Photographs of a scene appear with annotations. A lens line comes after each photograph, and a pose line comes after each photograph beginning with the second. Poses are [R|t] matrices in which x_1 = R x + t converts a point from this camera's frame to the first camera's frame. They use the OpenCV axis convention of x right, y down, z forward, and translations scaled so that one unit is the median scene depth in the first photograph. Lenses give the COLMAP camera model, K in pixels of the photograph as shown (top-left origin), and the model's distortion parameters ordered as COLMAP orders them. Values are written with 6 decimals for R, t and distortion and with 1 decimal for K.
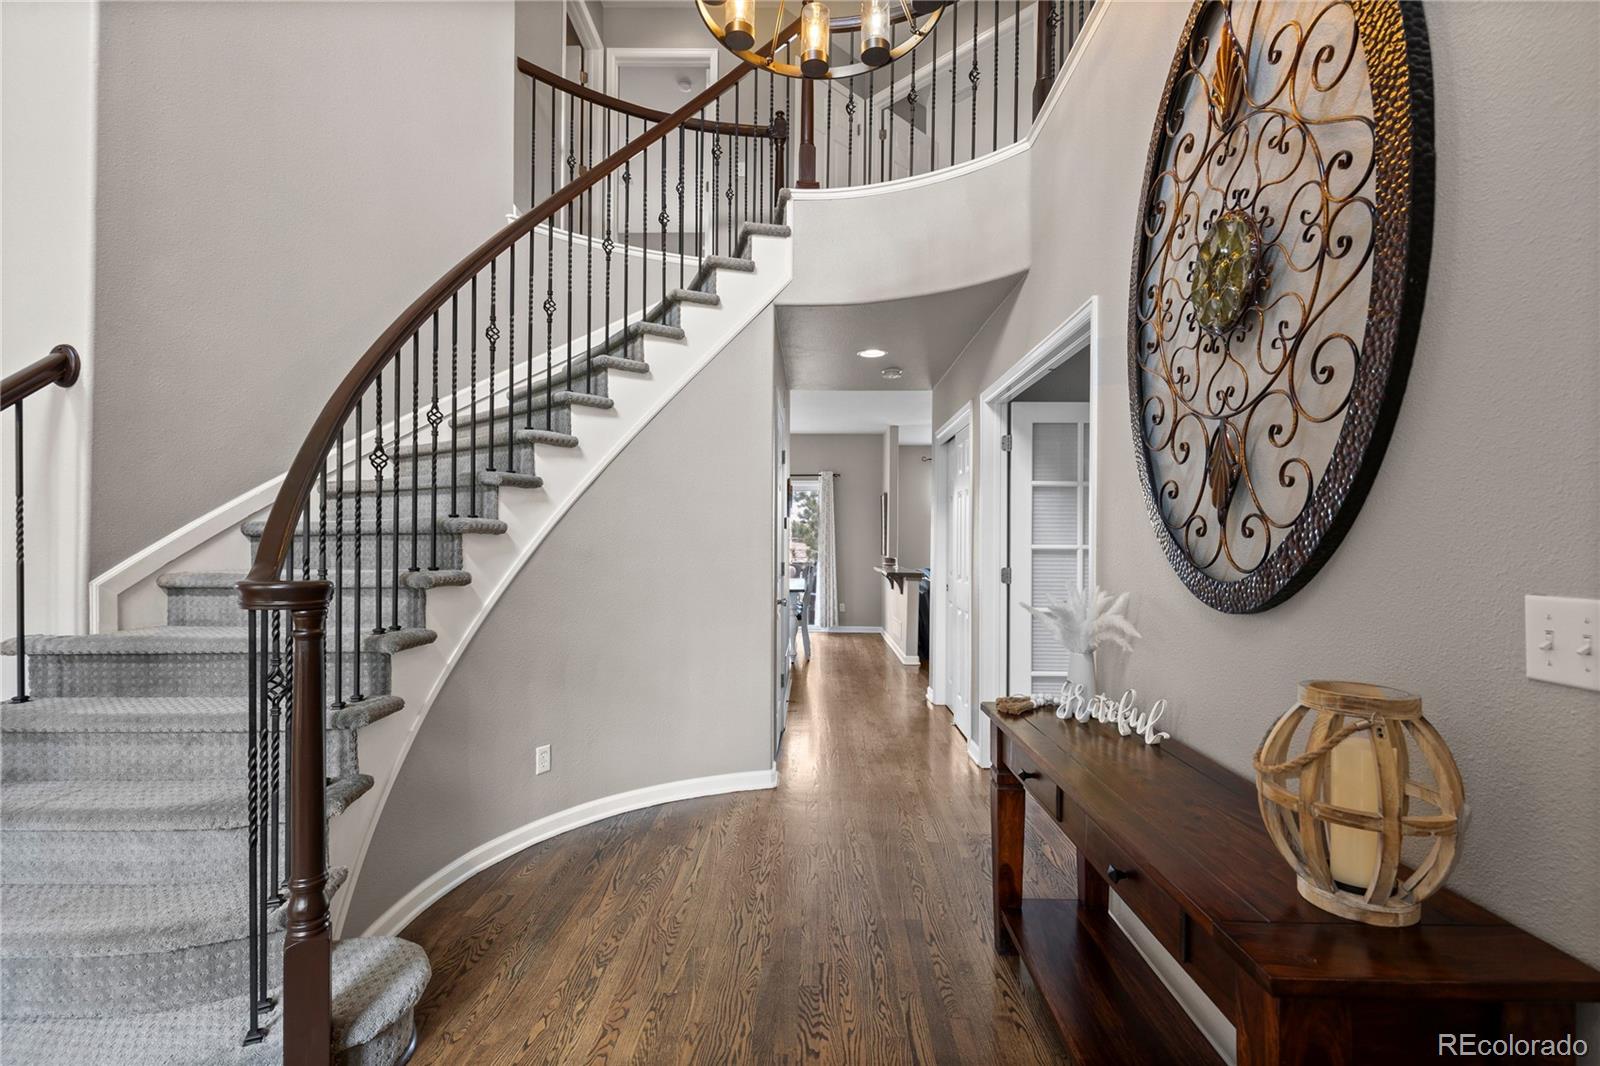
lens RADIAL K [[726.0, 0, 798.3], [0, 726.0, 540.6], [0, 0, 1]] dist [-0.001119, -0.000411]
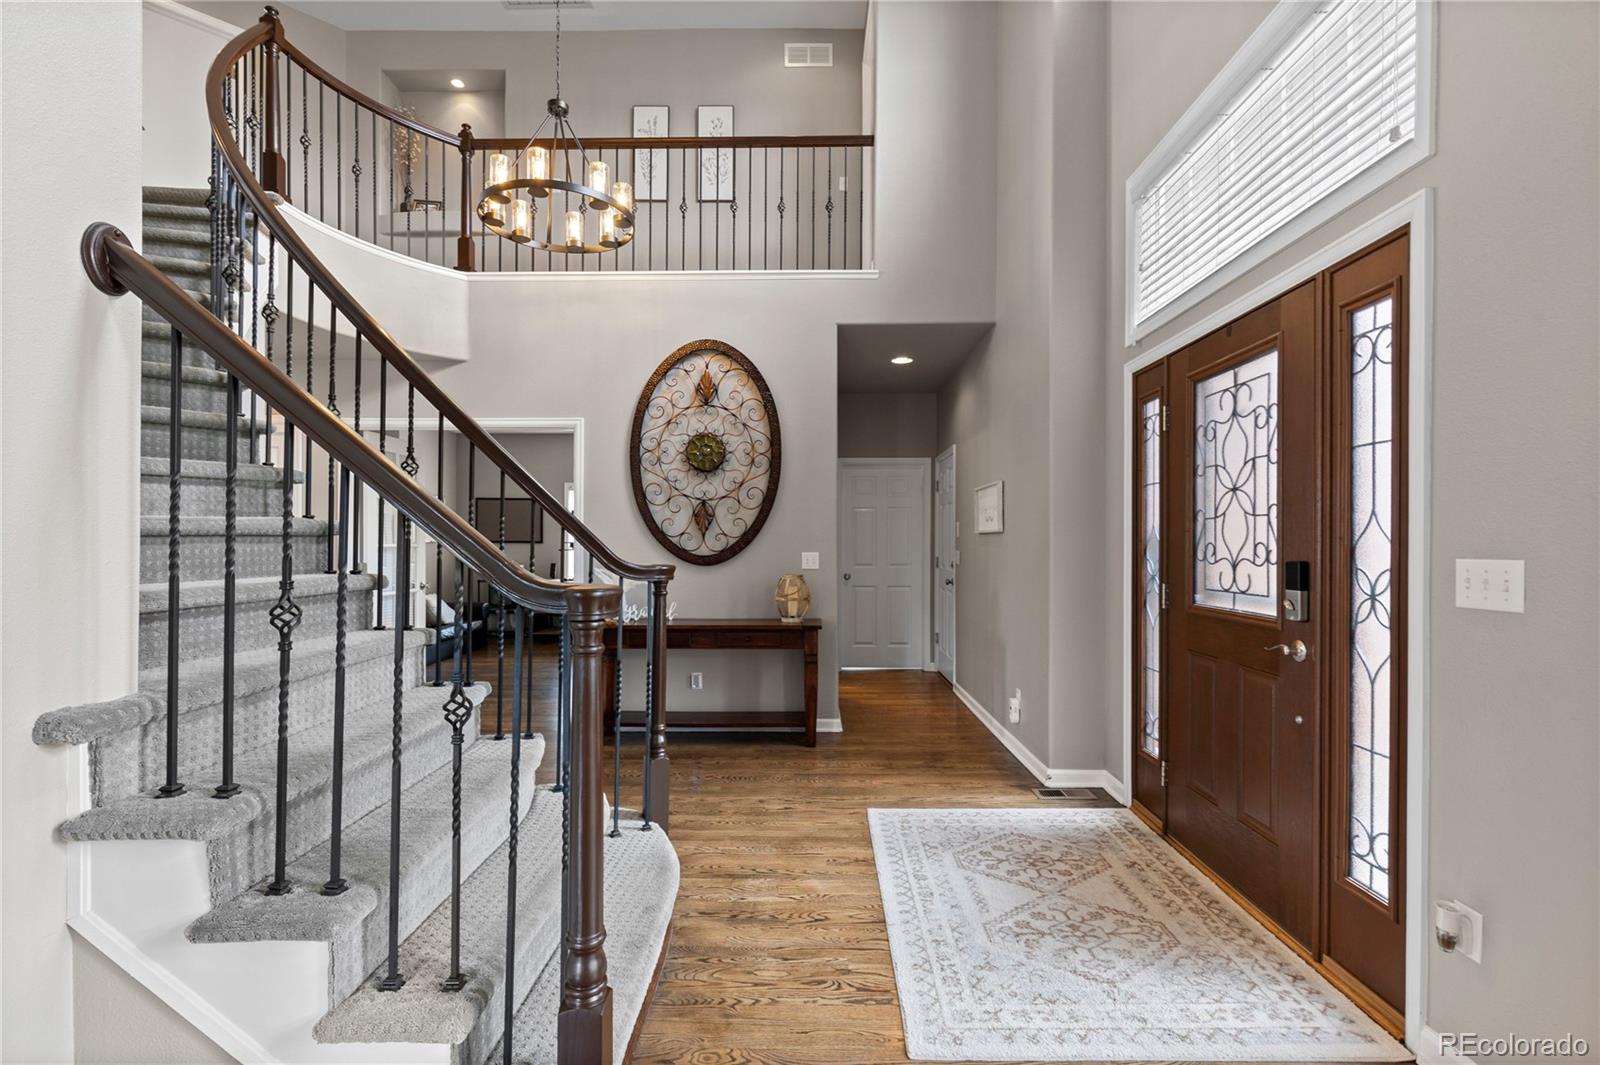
lens RADIAL K [[725.3, 0, 803.7], [0, 725.3, 535.8], [0, 0, 1]] dist [0.003309, -0.000365]
pose [[-0.001740, 0.005882, 0.999981, -2.483492], [-0.005500, 0.999968, -0.005892, -0.009103], [-0.999983, -0.005510, -0.001707, 0.619961]]
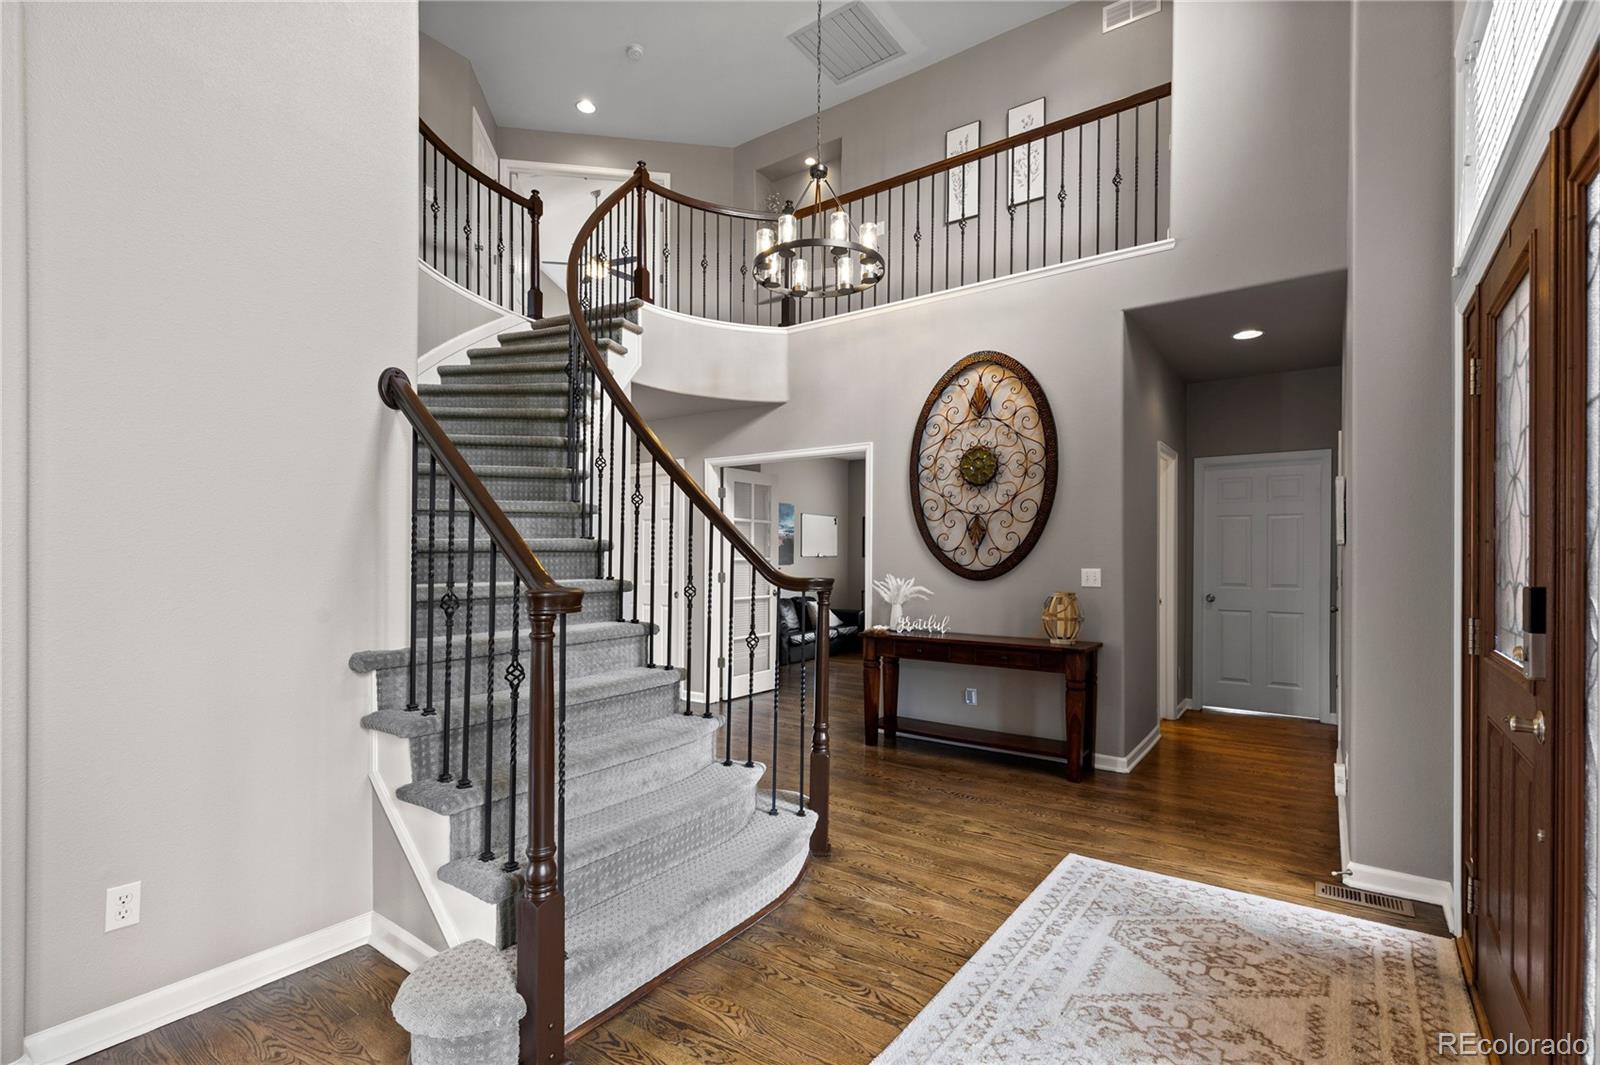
lens RADIAL K [[734.2, 0, 802.9], [0, 734.2, 545.8], [0, 0, 1]] dist [0.003751, -0.000764]
pose [[0.571455, 0.010310, 0.820569, -2.349946], [-0.004749, 0.999946, -0.009257, -0.012620], [-0.820620, 0.001393, 0.571473, -0.124597]]
